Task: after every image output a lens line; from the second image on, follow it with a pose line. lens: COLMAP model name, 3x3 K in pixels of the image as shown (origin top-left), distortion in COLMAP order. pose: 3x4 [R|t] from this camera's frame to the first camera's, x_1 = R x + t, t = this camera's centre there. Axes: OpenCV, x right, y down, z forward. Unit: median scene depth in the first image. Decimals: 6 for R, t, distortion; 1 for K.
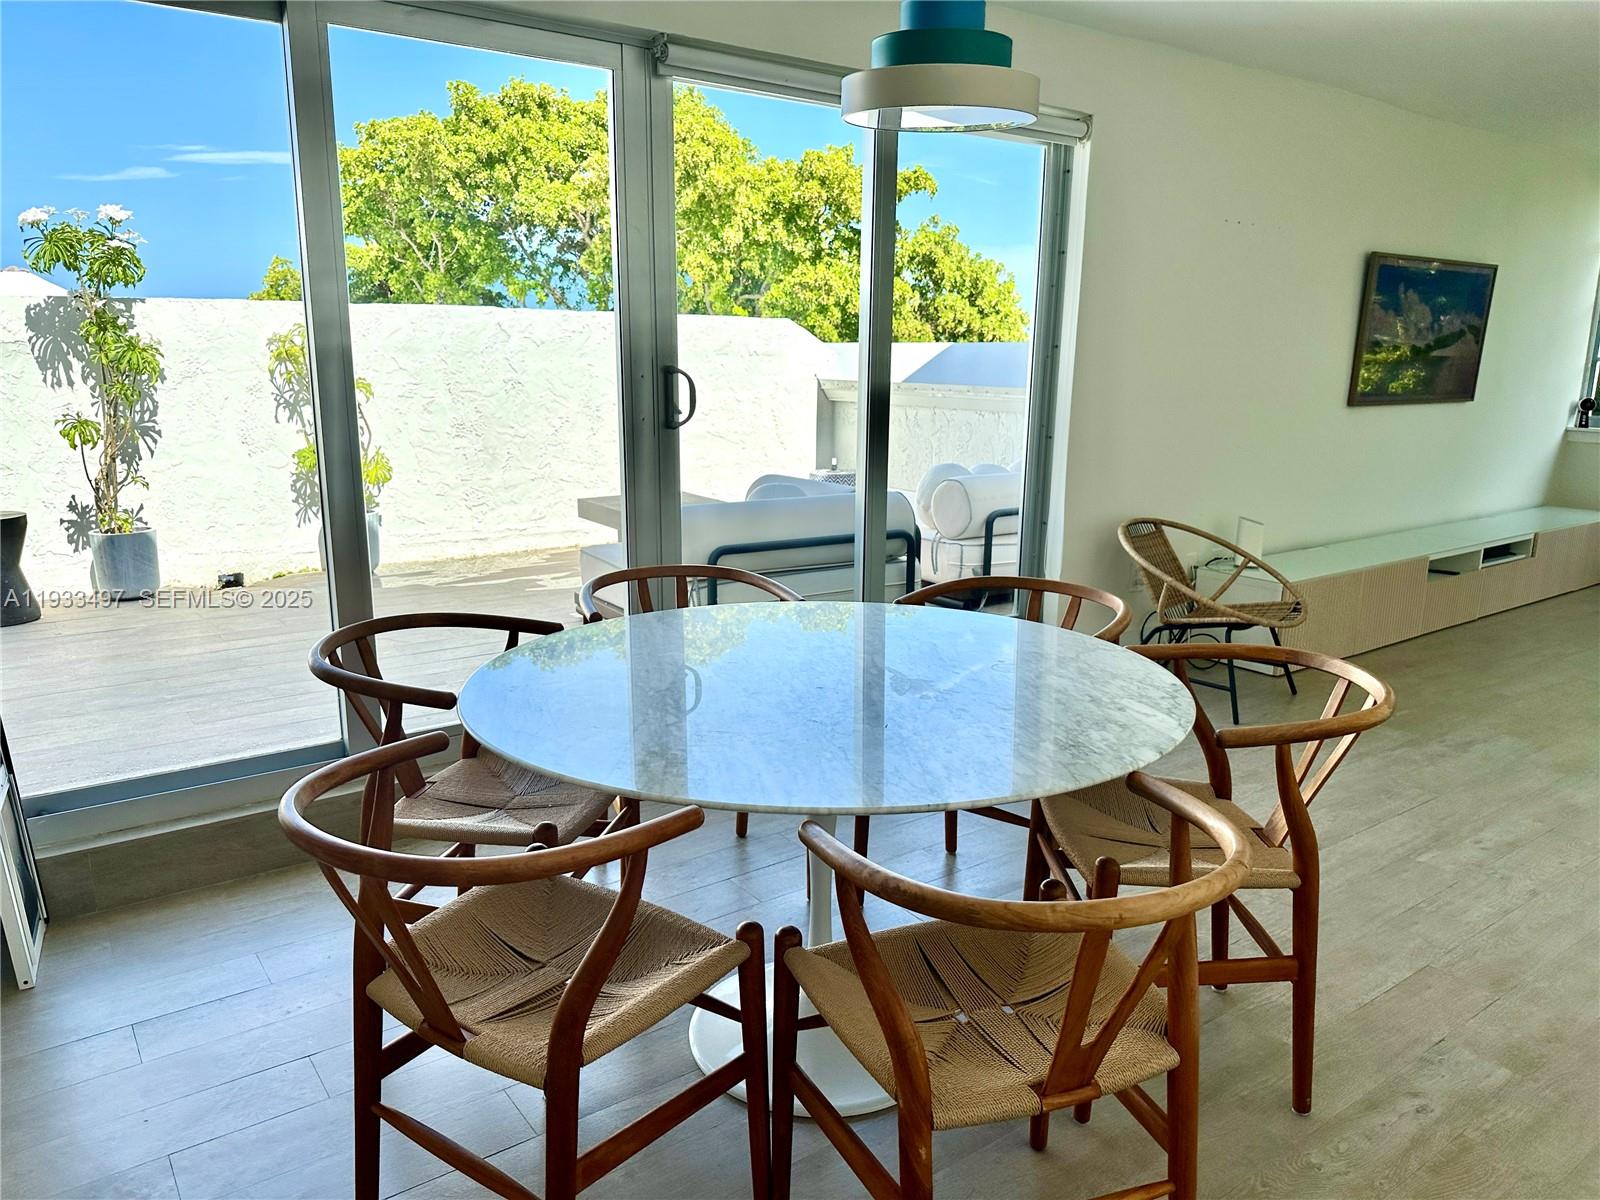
lens RADIAL K [[1132.3, 0, 784.1], [0, 1132.3, 607.2], [0, 0, 1]] dist [0.028760, -0.037269]
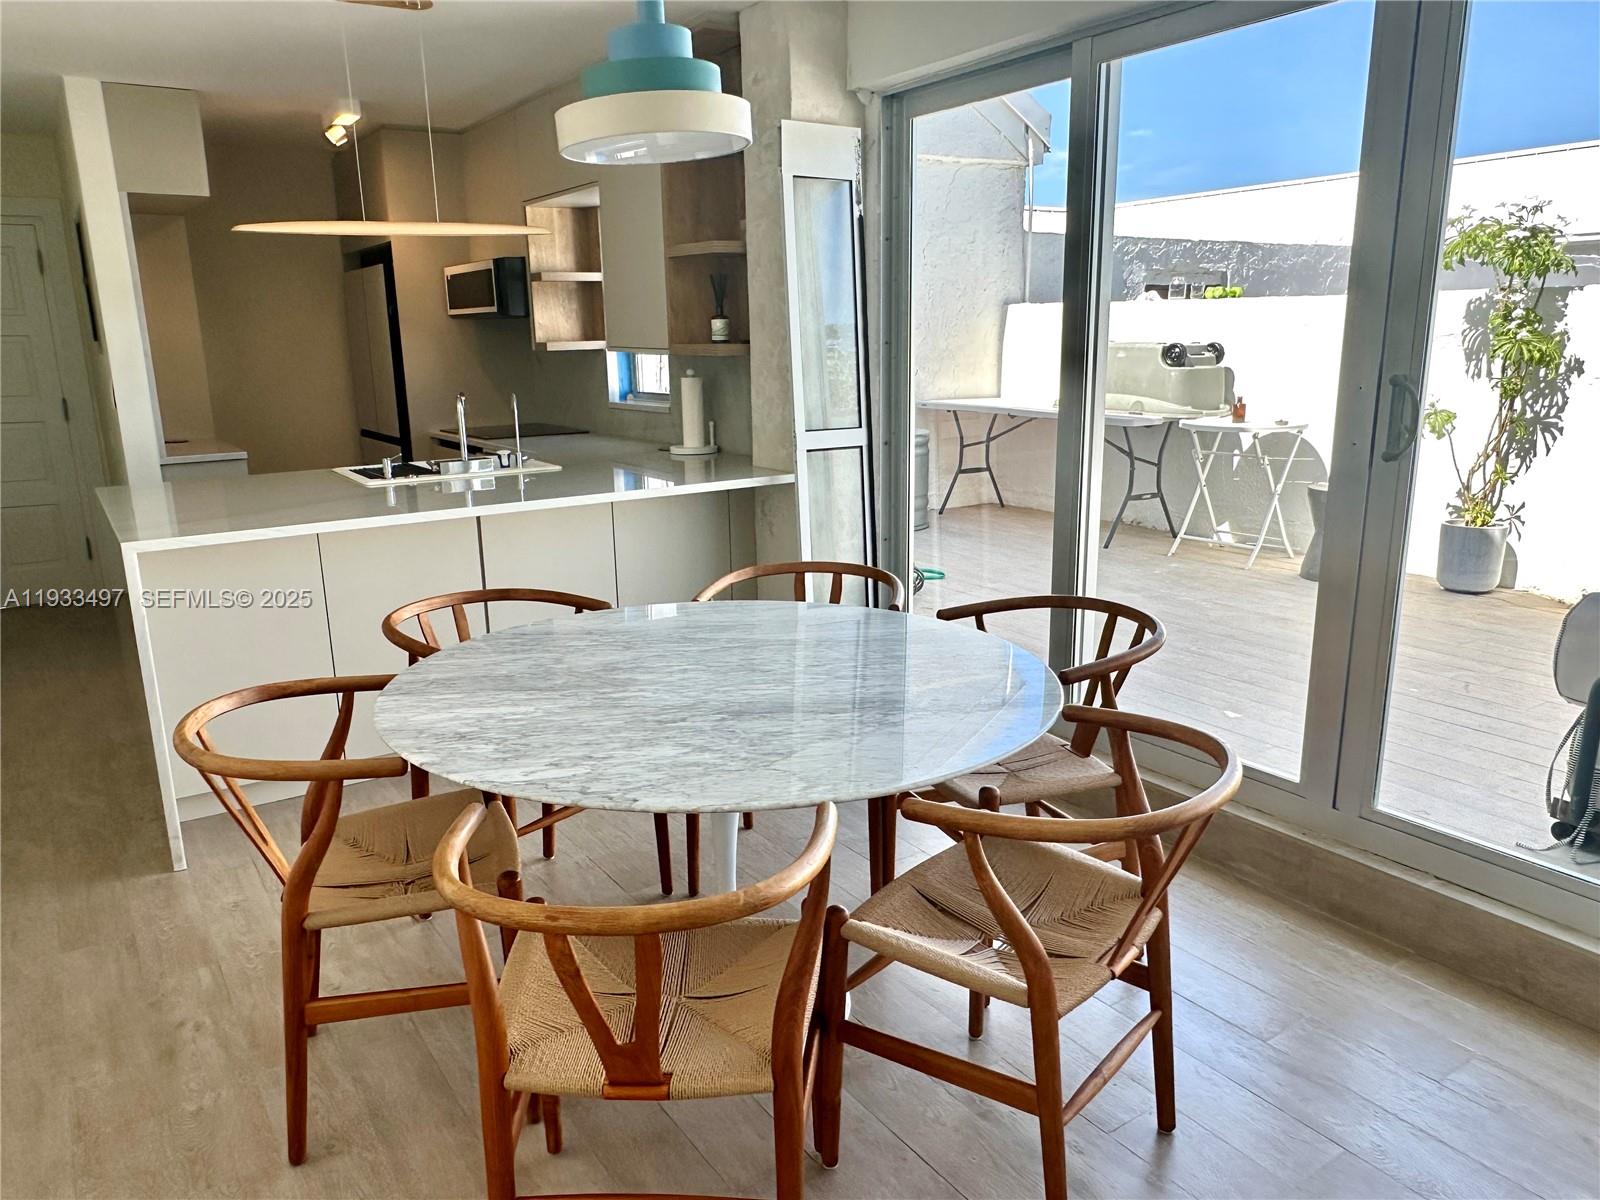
lens RADIAL K [[1132.3, 0, 799.1], [0, 1132.3, 604.4], [0, 0, 1]] dist [0.028760, -0.037269]
pose [[-0.041820, 0.226562, -0.973098, 0.420207], [-0.204713, 0.951345, 0.230295, -0.105607], [0.977928, 0.208837, 0.006595, 0.418488]]
